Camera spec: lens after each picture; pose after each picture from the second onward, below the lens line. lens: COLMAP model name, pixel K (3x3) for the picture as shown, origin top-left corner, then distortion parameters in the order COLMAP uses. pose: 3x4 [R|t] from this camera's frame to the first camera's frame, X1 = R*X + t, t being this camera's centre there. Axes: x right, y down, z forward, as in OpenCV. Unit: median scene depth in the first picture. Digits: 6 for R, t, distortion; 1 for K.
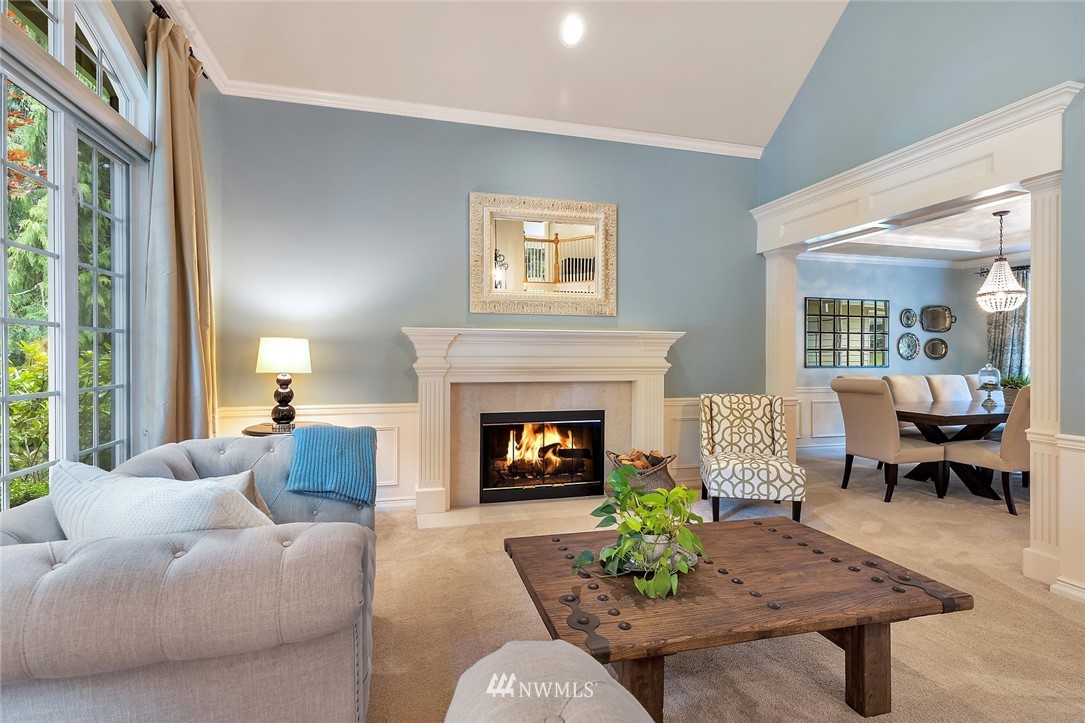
lens RADIAL K [[513.9, 0, 538.6], [0, 513.9, 360.2], [0, 0, 1]] dist [-0.026993, -0.000895]
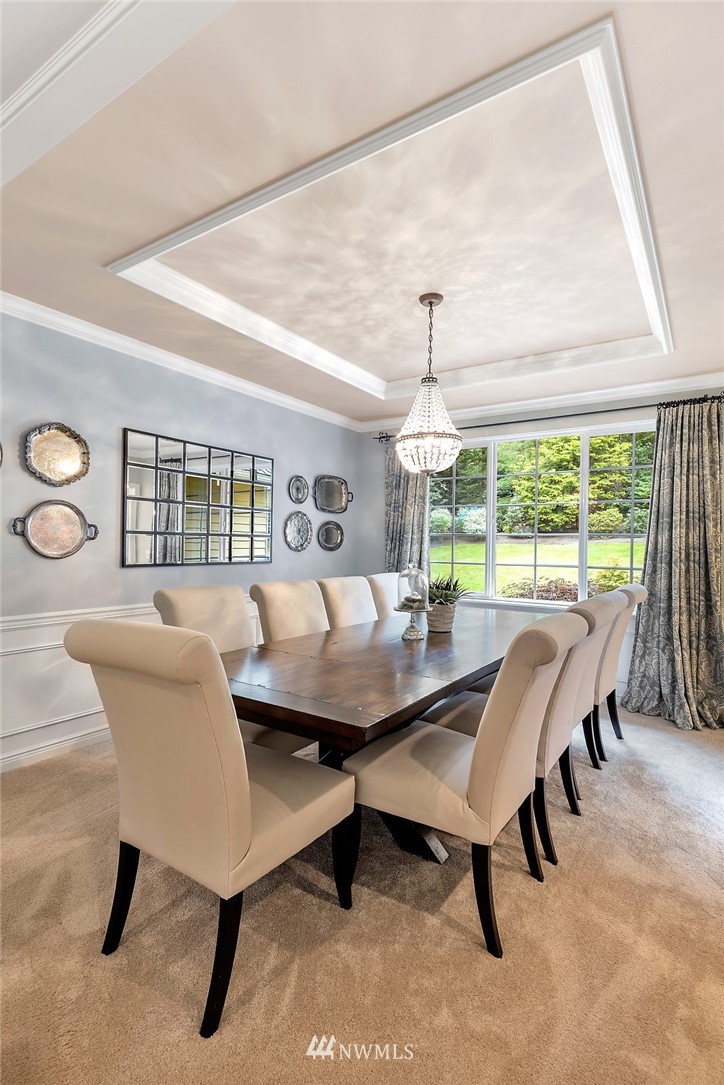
lens RADIAL K [[516.2, 0, 362.0], [0, 516.2, 542.5], [0, 0, 1]] dist [-0.000499, 0.000005]
pose [[0.742250, 0.011500, 0.670025, 0.380329], [-0.008580, 0.999934, -0.007658, -0.008818], [-0.670069, -0.000065, 0.742299, 0.493676]]
